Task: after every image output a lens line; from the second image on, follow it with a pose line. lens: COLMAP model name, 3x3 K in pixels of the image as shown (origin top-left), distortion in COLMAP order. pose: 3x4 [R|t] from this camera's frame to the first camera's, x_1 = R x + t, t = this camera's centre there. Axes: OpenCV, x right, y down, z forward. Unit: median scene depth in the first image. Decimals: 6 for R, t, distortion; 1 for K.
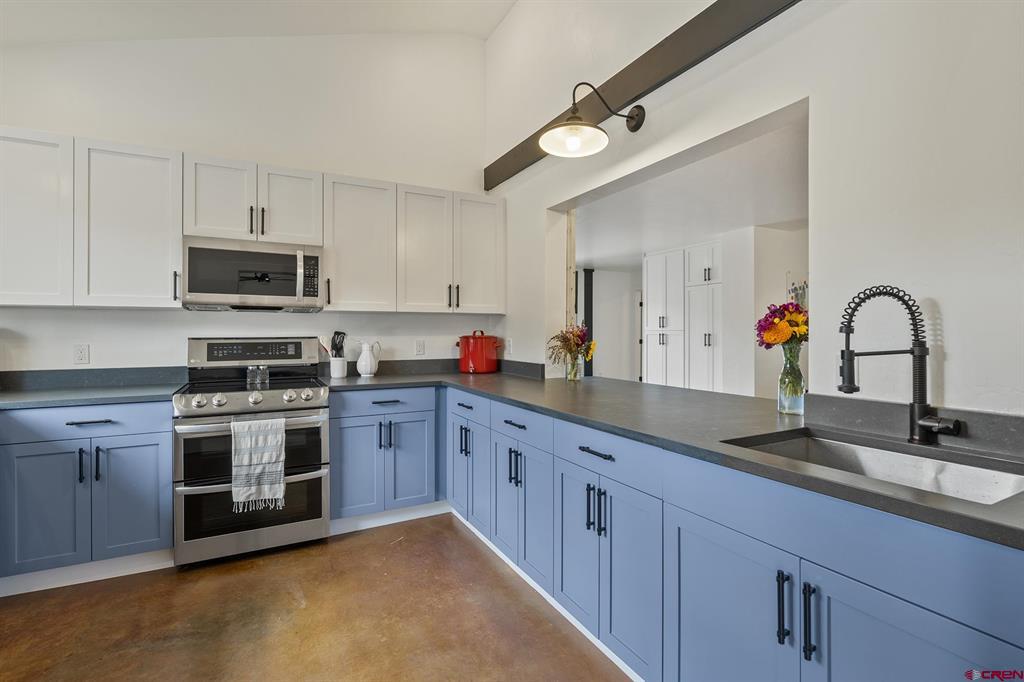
lens RADIAL K [[467.5, 0, 510.7], [0, 467.5, 336.5], [0, 0, 1]] dist [-0.004866, 0.001269]
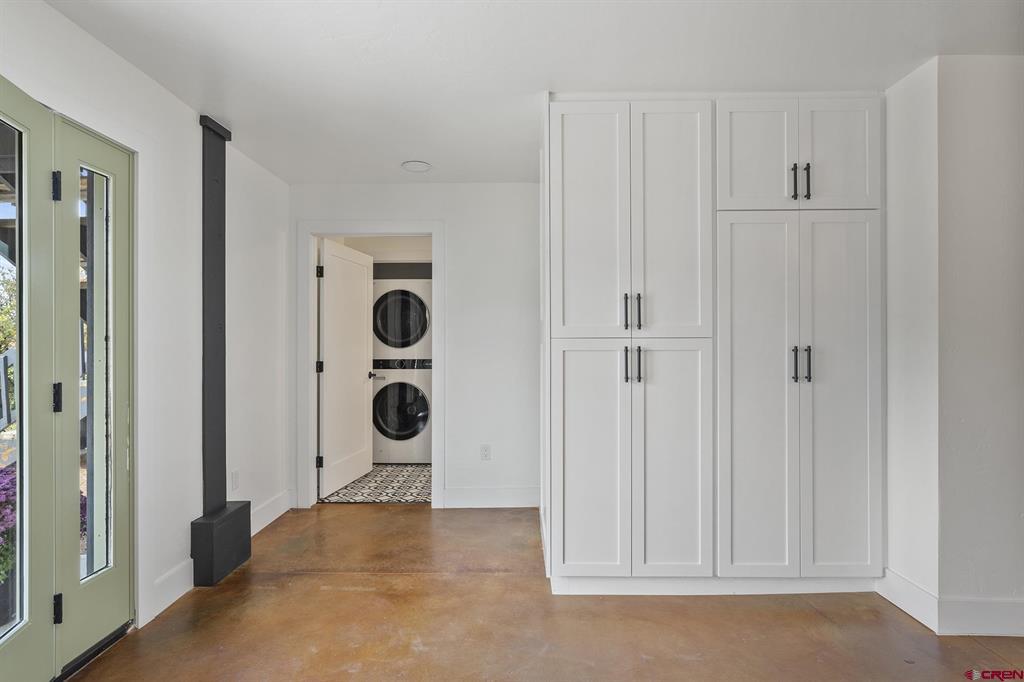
lens RADIAL K [[518.3, 0, 511.3], [0, 518.3, 344.9], [0, 0, 1]] dist [0.000309, 0.000041]
pose [[0.489902, 0.006204, 0.871756, -0.028600], [0.001644, 0.999966, -0.008041, -0.004947], [-0.871776, 0.005373, 0.489875, 0.918161]]
